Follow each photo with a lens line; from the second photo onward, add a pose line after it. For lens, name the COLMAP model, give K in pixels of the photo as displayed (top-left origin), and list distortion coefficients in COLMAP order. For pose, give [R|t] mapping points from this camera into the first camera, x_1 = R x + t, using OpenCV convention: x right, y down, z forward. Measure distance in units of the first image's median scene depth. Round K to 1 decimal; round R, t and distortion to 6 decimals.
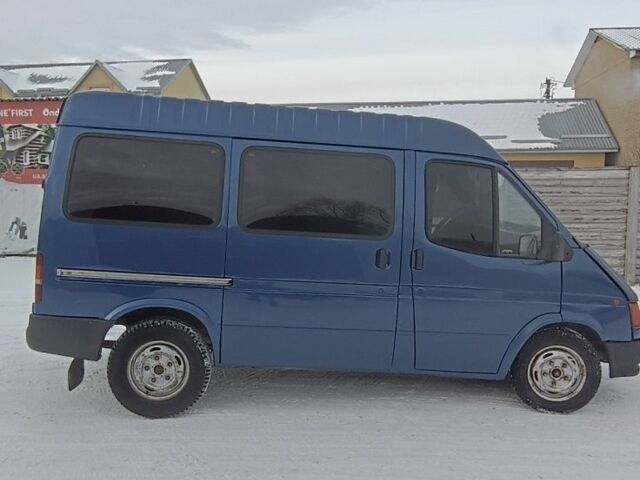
lens RADIAL K [[653.2, 0, 324.5], [0, 653.2, 242.8], [0, 0, 1]] dist [0.002458, -0.005476]
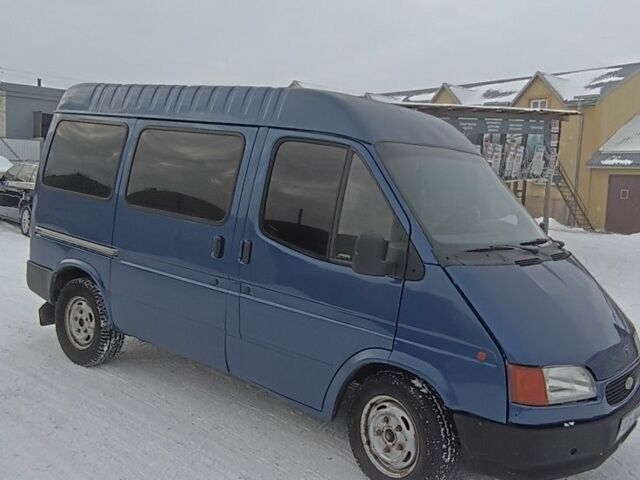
lens RADIAL K [[639.3, 0, 320.0], [0, 639.3, 240.0], [0, 0, 1]] dist [0.010968, 0.009317]
pose [[0.726017, 0.095462, -0.681018, 0.758729], [-0.112126, 0.993498, 0.019730, -0.017082], [0.678474, 0.062036, 0.732001, 0.429739]]
